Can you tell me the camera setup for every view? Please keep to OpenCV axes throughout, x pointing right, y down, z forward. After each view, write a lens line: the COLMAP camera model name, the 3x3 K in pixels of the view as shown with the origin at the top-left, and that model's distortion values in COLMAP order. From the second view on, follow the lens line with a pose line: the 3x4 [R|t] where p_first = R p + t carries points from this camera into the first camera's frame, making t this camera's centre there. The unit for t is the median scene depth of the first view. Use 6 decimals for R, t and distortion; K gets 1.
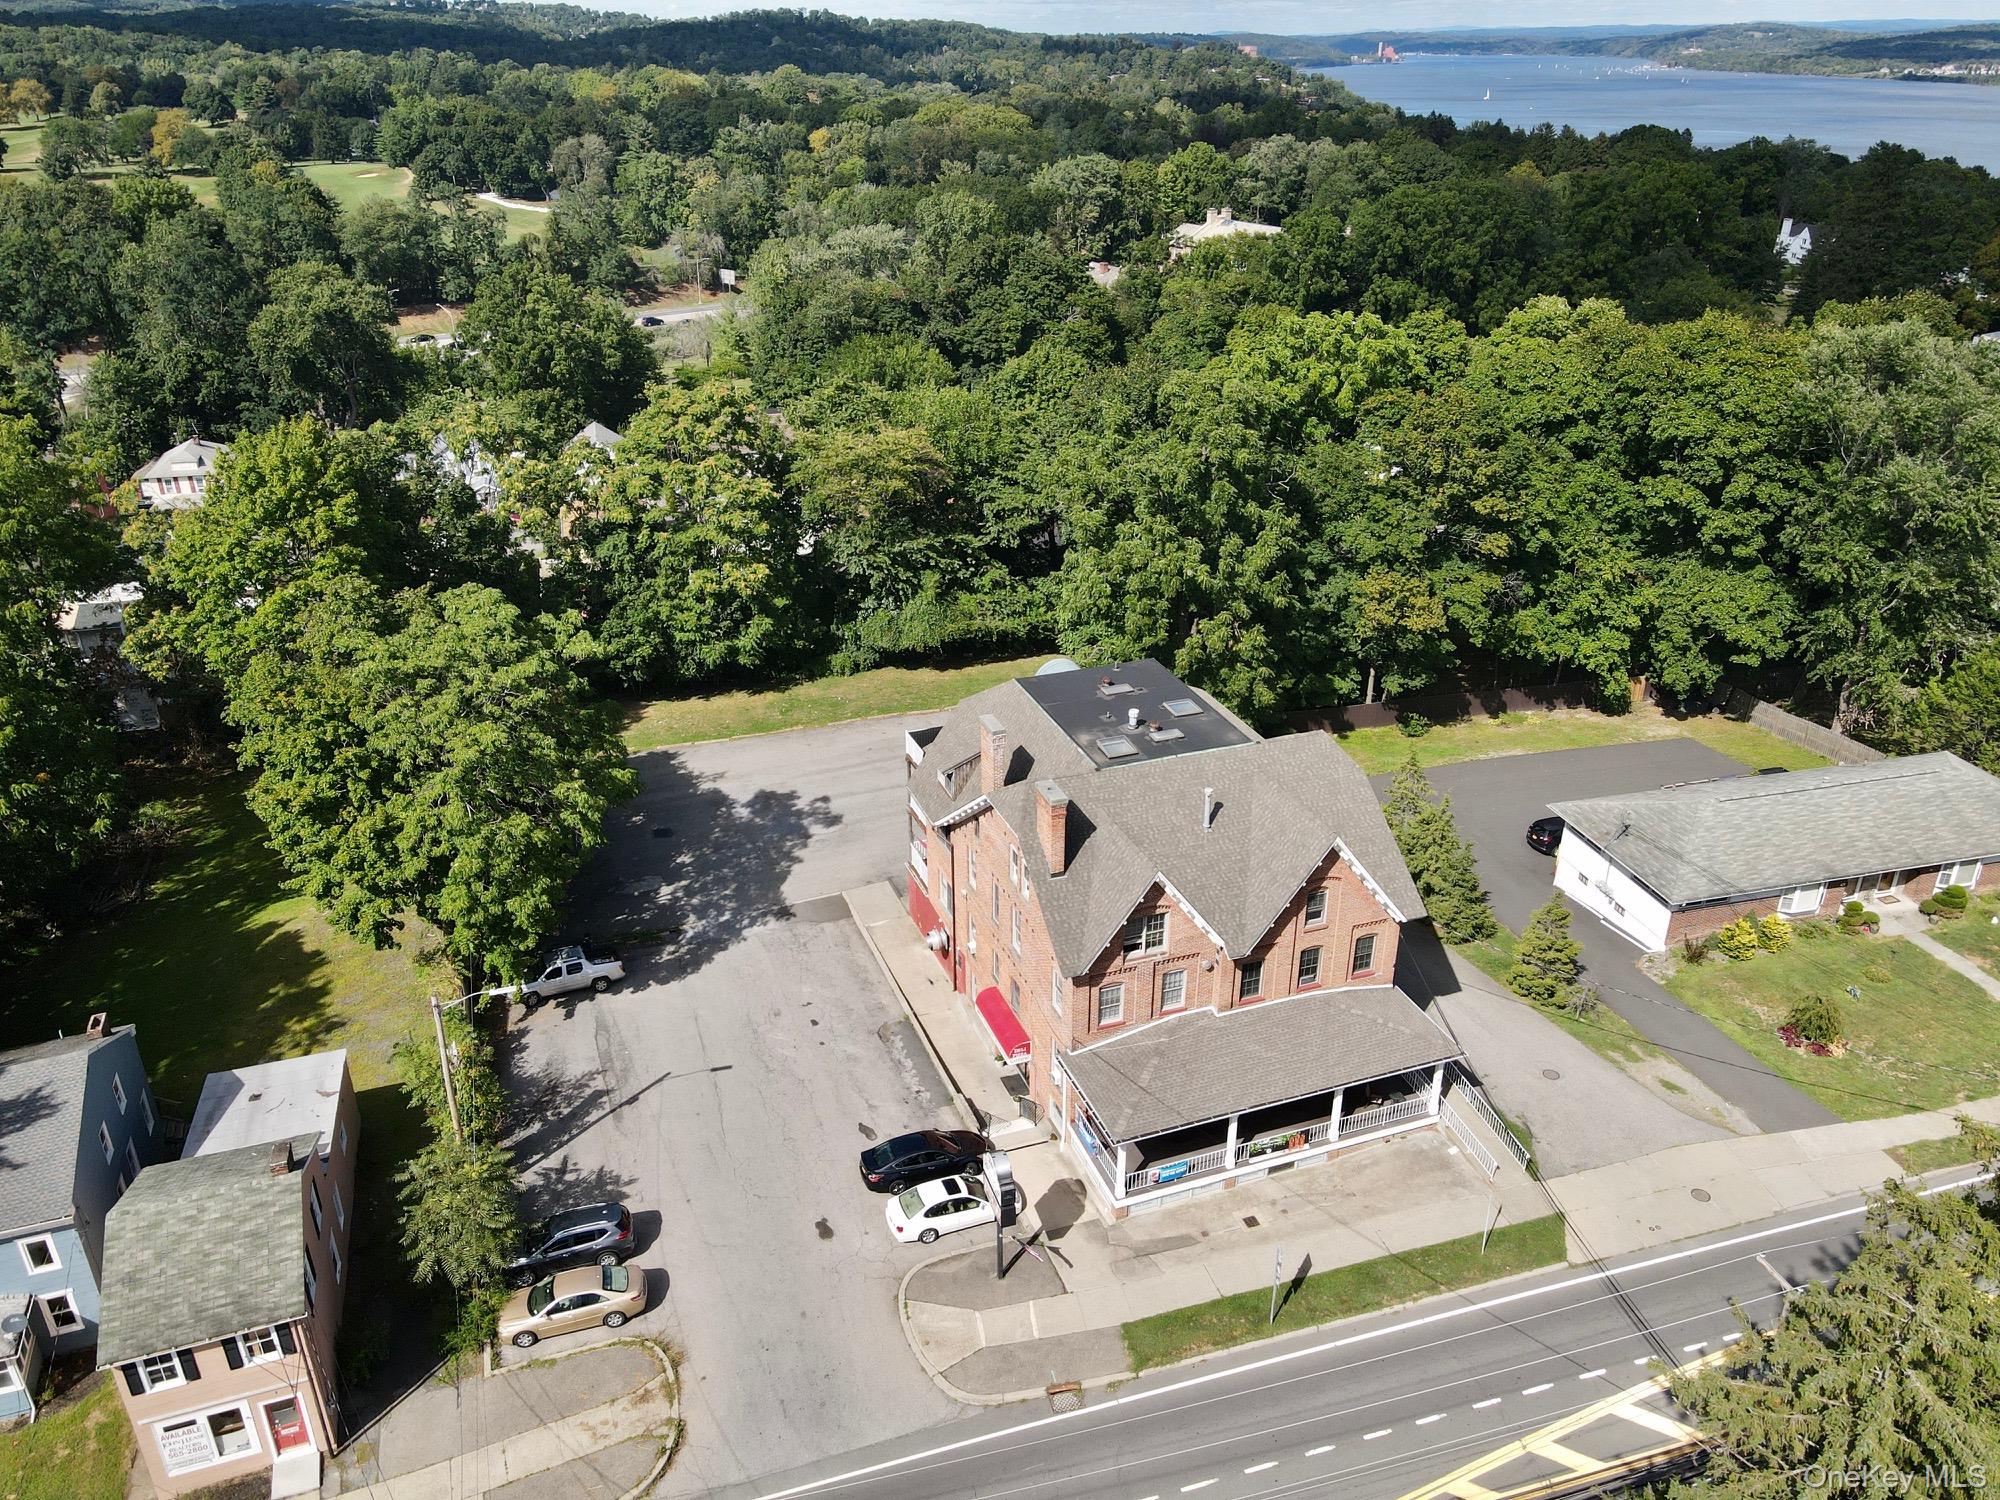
lens RADIAL K [[1488.6, 0, 983.5], [0, 1488.6, 722.9], [0, 0, 1]] dist [0.019930, -0.005807]
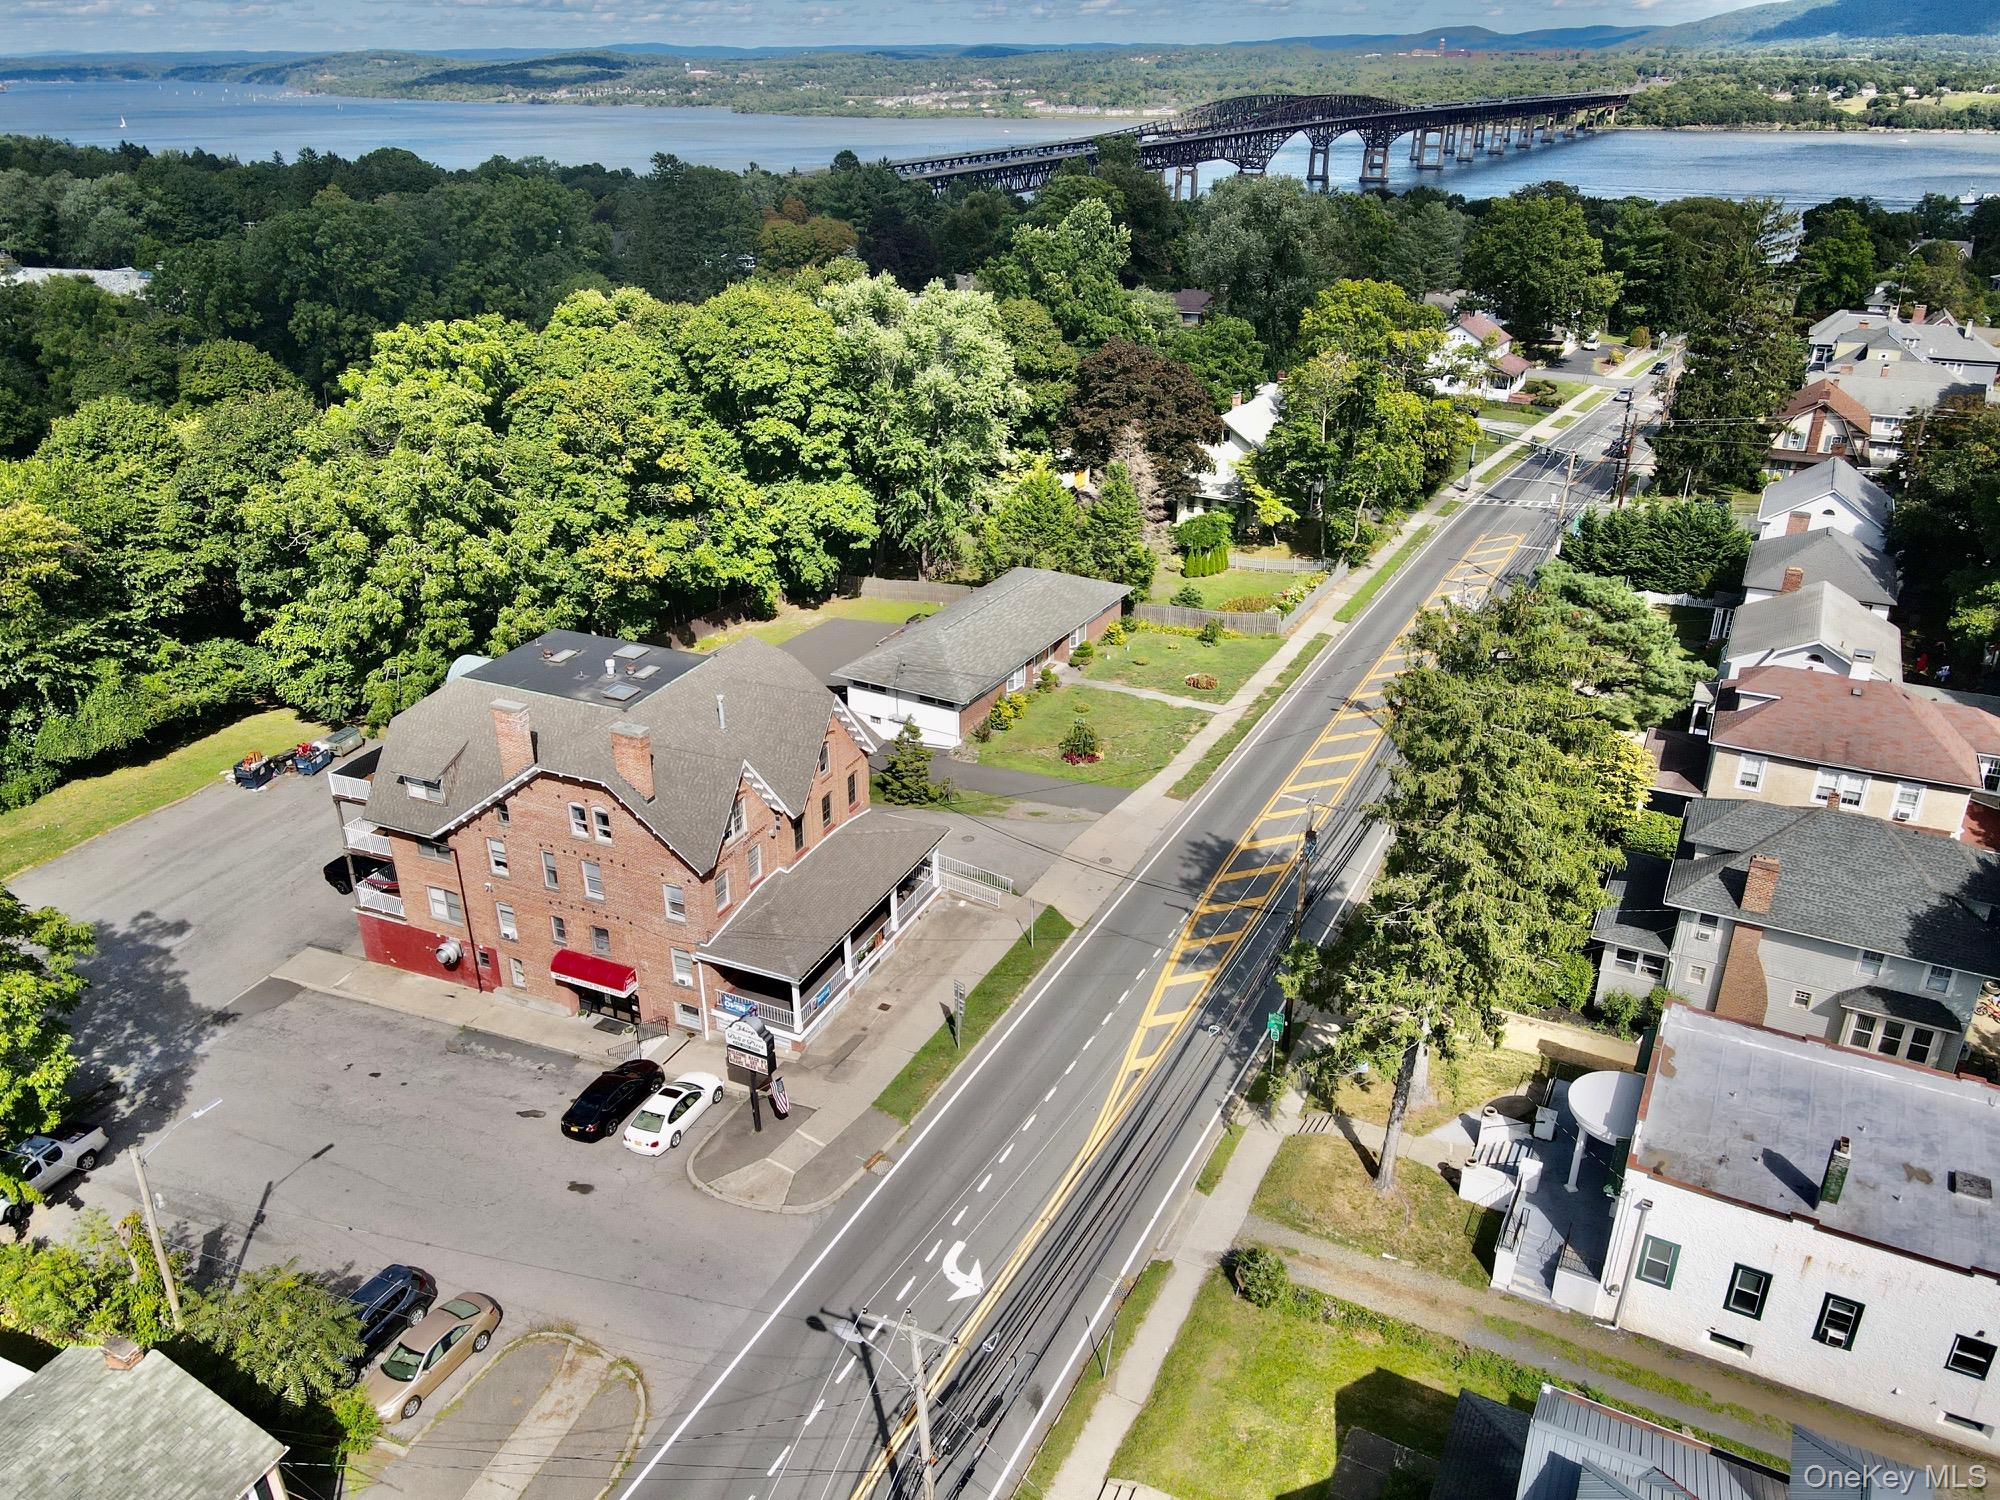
lens RADIAL K [[1488.6, 0, 983.5], [0, 1488.6, 722.9], [0, 0, 1]] dist [0.019930, -0.005807]
pose [[0.697648, -0.295096, 0.652845, -0.299282], [0.304823, 0.946902, 0.102272, 0.003934], [-0.648360, 0.127652, 0.750556, -0.011986]]
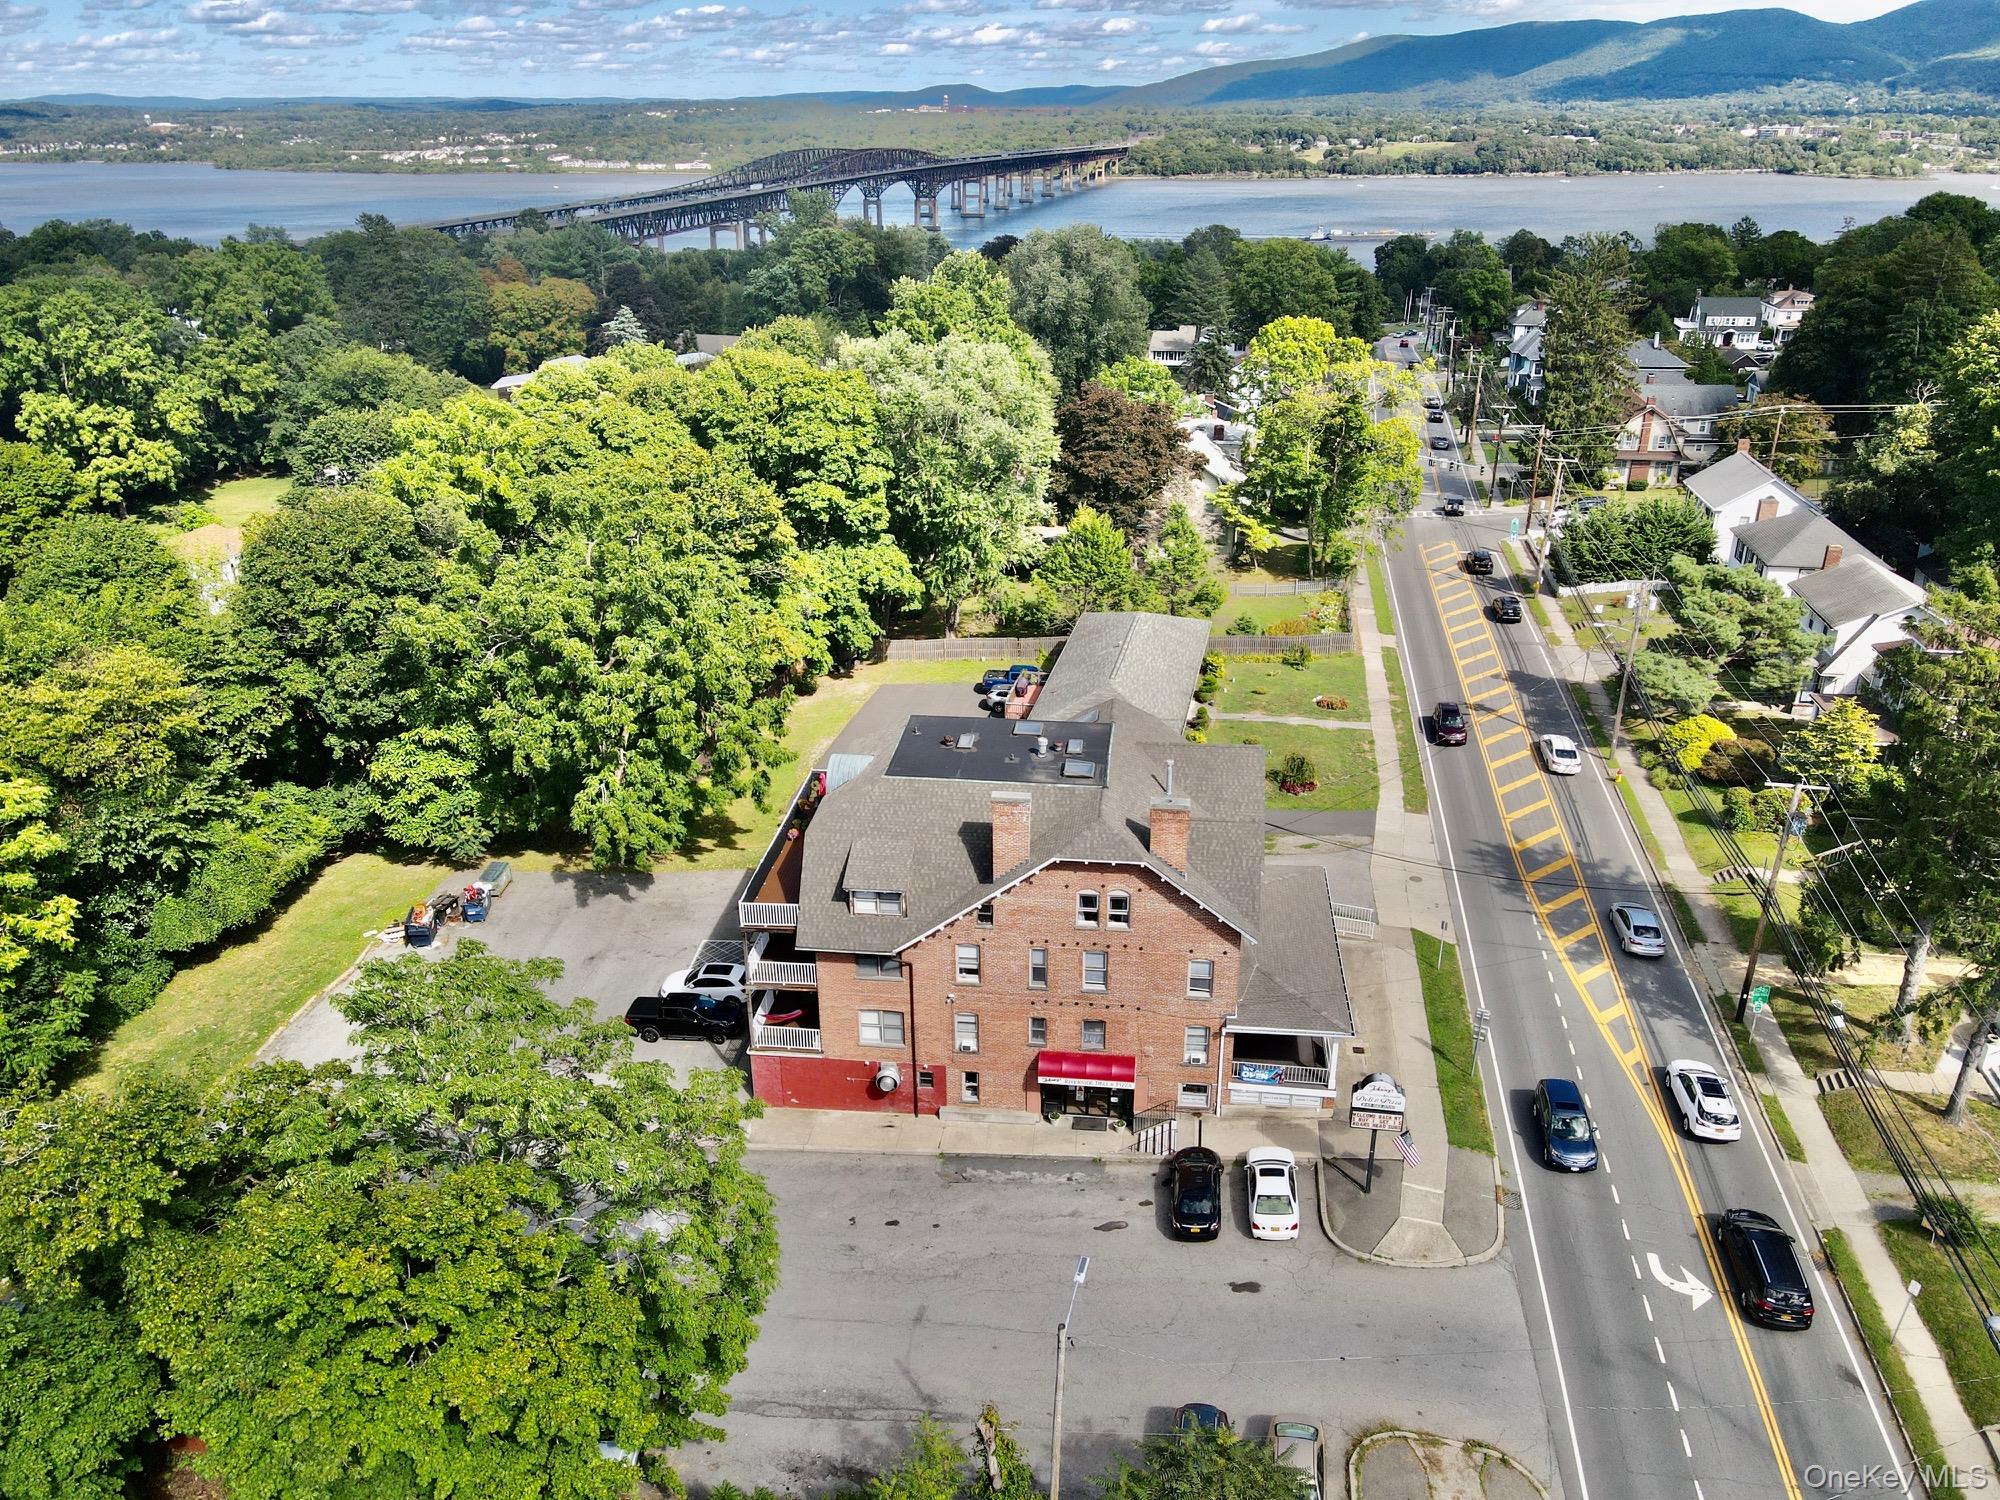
lens RADIAL K [[1488.6, 0, 983.5], [0, 1488.6, 722.9], [0, 0, 1]] dist [0.019930, -0.005807]
pose [[0.442885, -0.343061, 0.828349, -0.528635], [0.379838, 0.908685, 0.173248, -0.146568], [-0.812143, 0.237910, 0.532750, 0.310434]]
